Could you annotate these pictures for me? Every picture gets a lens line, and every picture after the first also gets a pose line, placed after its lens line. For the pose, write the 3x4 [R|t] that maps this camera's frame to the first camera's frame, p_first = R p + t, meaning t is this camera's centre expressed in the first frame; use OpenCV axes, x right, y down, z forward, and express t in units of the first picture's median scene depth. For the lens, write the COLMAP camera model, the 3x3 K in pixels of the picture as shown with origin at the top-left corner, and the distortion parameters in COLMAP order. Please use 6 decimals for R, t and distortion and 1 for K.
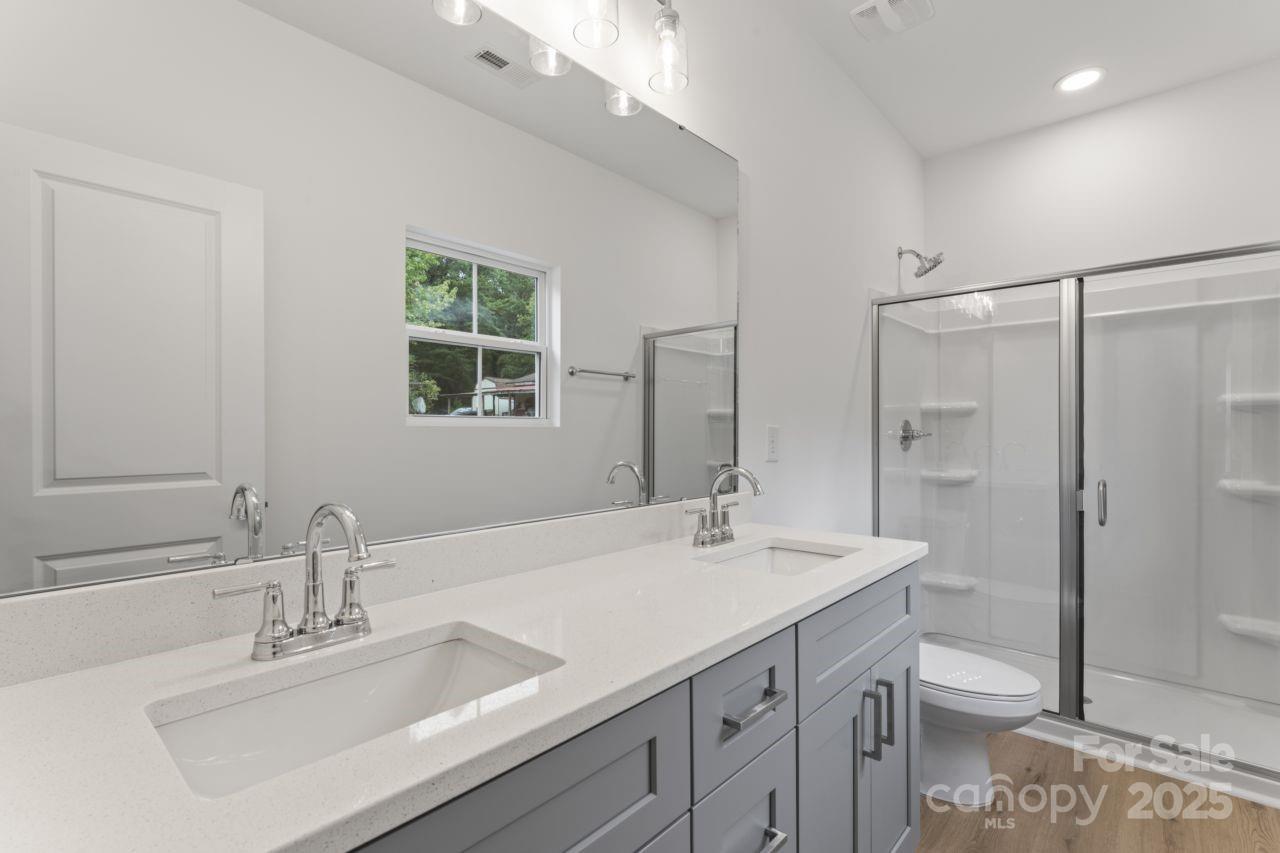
lens RADIAL K [[591.1, 0, 637.5], [0, 591.1, 430.3], [0, 0, 1]] dist [-0.001142, -0.000130]
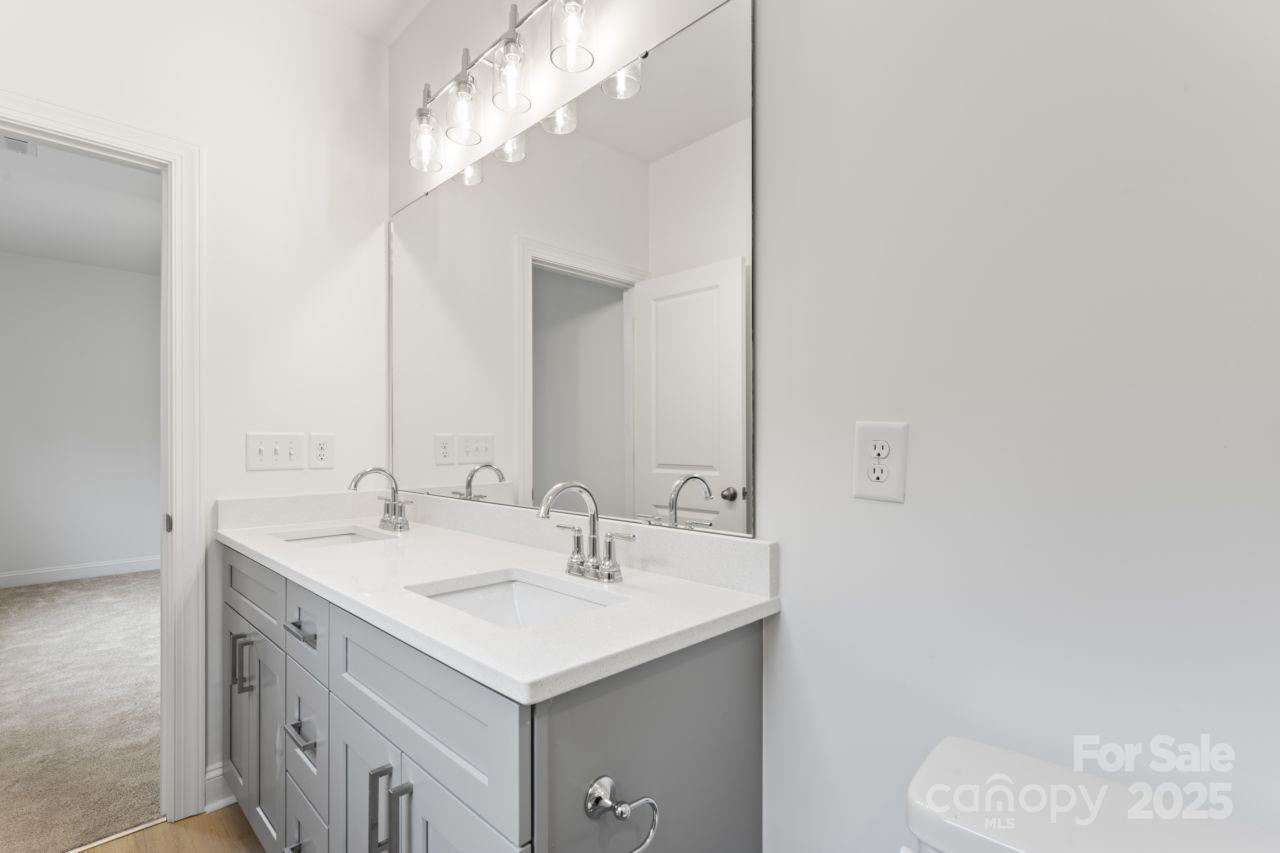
lens RADIAL K [[591.1, 0, 637.5], [0, 591.1, 430.3], [0, 0, 1]] dist [-0.001142, -0.000130]
pose [[-0.026746, -0.013973, -0.999545, 0.913664], [0.005832, 0.999883, -0.014134, 0.003983], [0.999625, -0.006208, -0.026661, 1.060697]]
